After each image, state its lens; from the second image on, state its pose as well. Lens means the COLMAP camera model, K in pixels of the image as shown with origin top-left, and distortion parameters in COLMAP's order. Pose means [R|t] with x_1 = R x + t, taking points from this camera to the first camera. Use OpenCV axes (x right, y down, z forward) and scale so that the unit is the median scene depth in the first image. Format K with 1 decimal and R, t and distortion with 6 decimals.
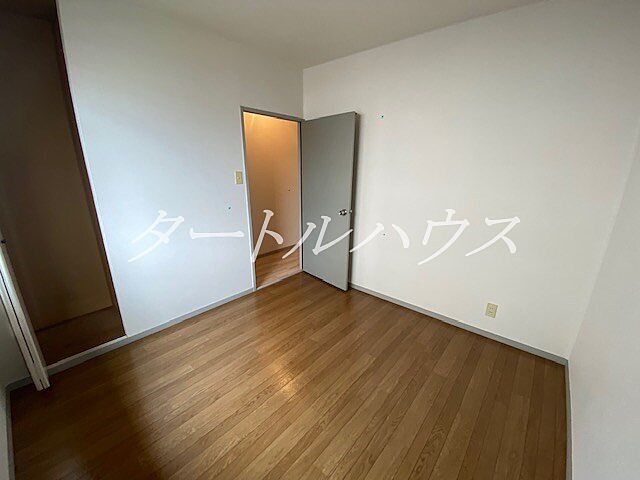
lens RADIAL K [[255.7, 0, 320.0], [0, 255.7, 240.0], [0, 0, 1]] dist [0.019049, -0.023106]
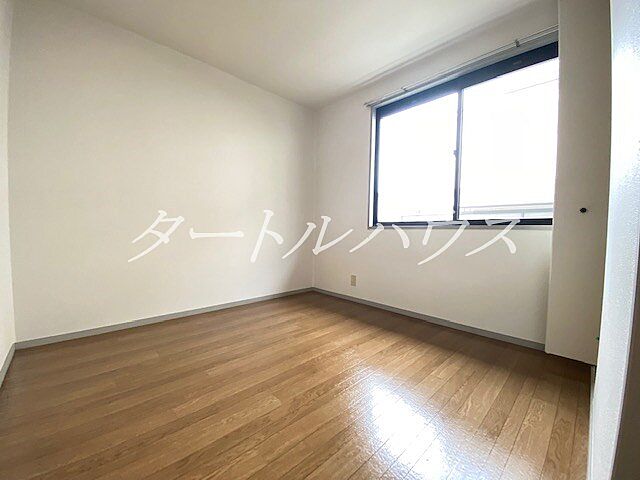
lens RADIAL K [[255.7, 0, 320.0], [0, 255.7, 240.0], [0, 0, 1]] dist [0.019049, -0.023106]
pose [[-0.995240, -0.028067, 0.093330, -0.230748], [0.002806, 0.948983, 0.315314, -0.193870], [-0.097419, 0.314075, -0.944387, 1.938682]]
